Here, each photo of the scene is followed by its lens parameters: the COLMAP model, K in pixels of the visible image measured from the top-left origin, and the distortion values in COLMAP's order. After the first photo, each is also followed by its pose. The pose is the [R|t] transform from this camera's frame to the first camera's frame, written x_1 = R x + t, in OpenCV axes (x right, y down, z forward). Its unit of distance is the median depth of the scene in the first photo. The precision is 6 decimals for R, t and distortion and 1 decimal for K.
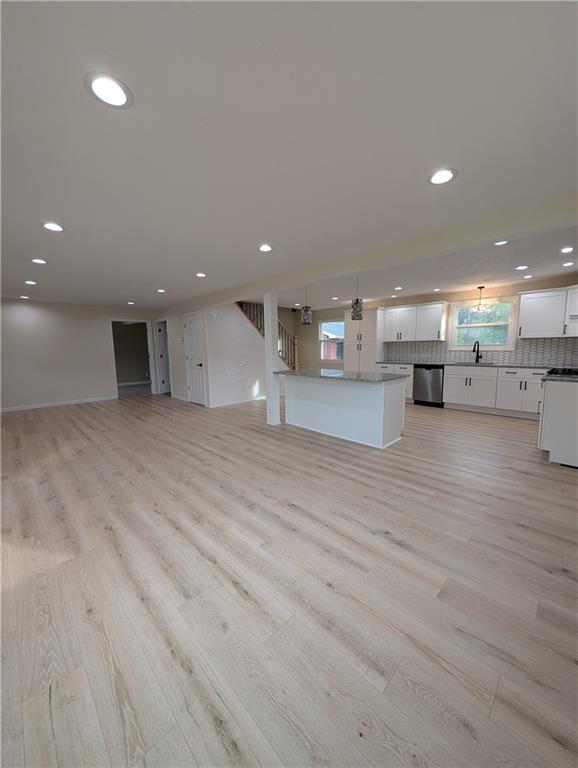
lens RADIAL K [[289.8, 0, 292.9], [0, 289.8, 383.7], [0, 0, 1]] dist [0.000994, -0.000289]
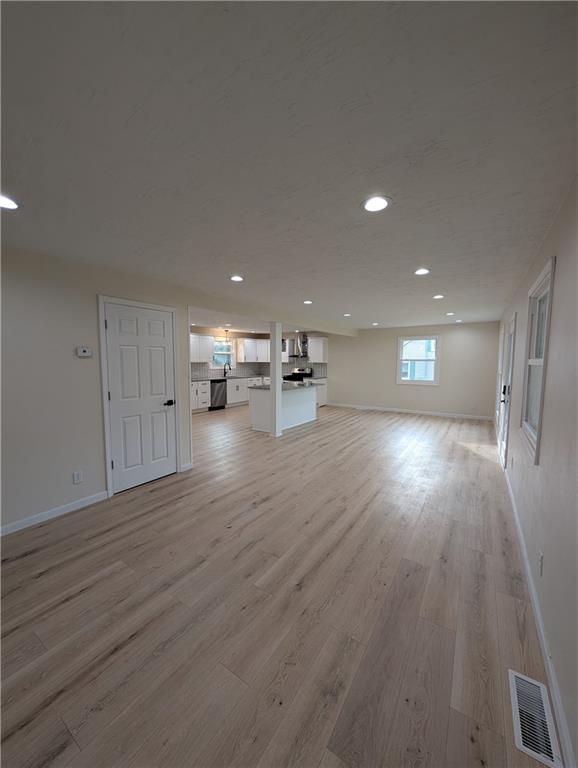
lens RADIAL K [[289.8, 0, 292.9], [0, 289.8, 383.7], [0, 0, 1]] dist [0.000994, -0.000289]
pose [[-0.192635, -0.067879, 0.978920, -1.023347], [0.126854, 0.987511, 0.093437, -0.138951], [-0.973036, 0.142179, -0.181618, 0.967443]]
